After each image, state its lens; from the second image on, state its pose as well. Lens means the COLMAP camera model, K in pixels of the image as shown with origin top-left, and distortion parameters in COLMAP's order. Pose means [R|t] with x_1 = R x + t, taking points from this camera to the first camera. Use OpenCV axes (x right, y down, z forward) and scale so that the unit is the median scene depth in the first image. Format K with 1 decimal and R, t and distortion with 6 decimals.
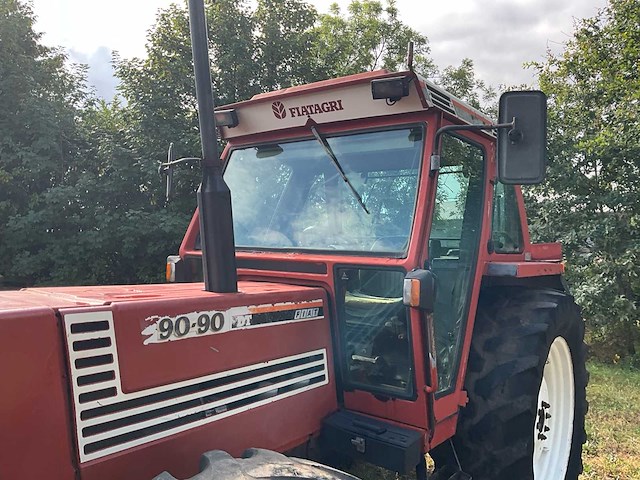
lens RADIAL K [[529.7, 0, 317.4], [0, 529.7, 239.0], [0, 0, 1]] dist [0.058798, -0.108263]
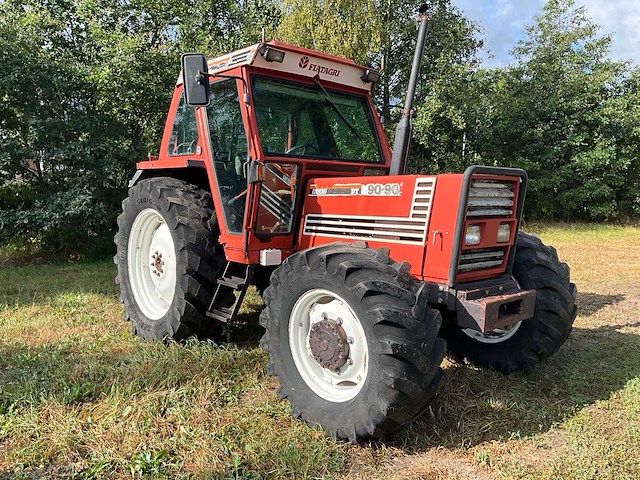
lens RADIAL K [[529.7, 0, 320.2], [0, 529.7, 242.2], [0, 0, 1]] dist [0.058798, -0.108263]
pose [[0.189308, -0.117280, 0.974889, -1.601034], [-0.023378, 0.992022, 0.123880, 0.070292], [-0.981639, -0.046243, 0.185056, 0.676210]]
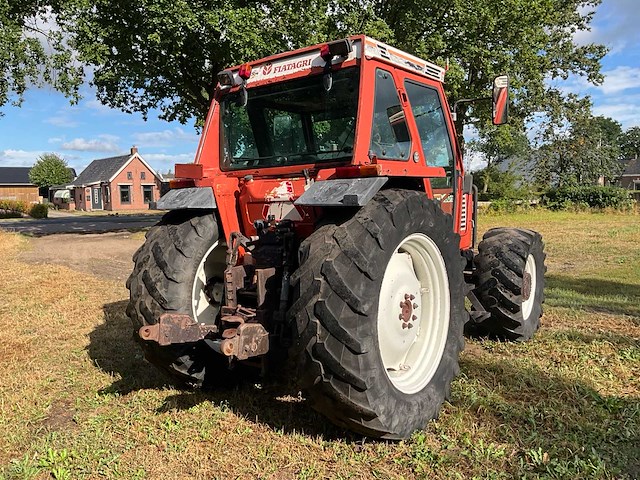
lens RADIAL K [[529.7, 0, 318.7], [0, 529.7, 238.1], [0, 0, 1]] dist [0.058798, -0.108263]
pose [[-0.999912, 0.008967, -0.009799, 0.177396], [0.008322, 0.997914, 0.064013, 0.119928], [0.010352, 0.063925, -0.997901, 2.690824]]
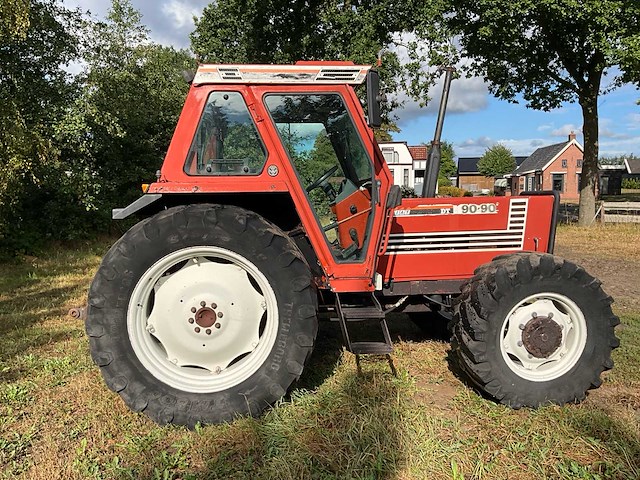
lens RADIAL K [[529.7, 0, 317.7], [0, 529.7, 237.7], [0, 0, 1]] dist [0.058798, -0.108263]
pose [[-0.670723, -0.075227, 0.737884, -1.157698], [-0.012594, 0.995855, 0.090079, 0.049324], [-0.741601, 0.051125, -0.668890, 2.159100]]
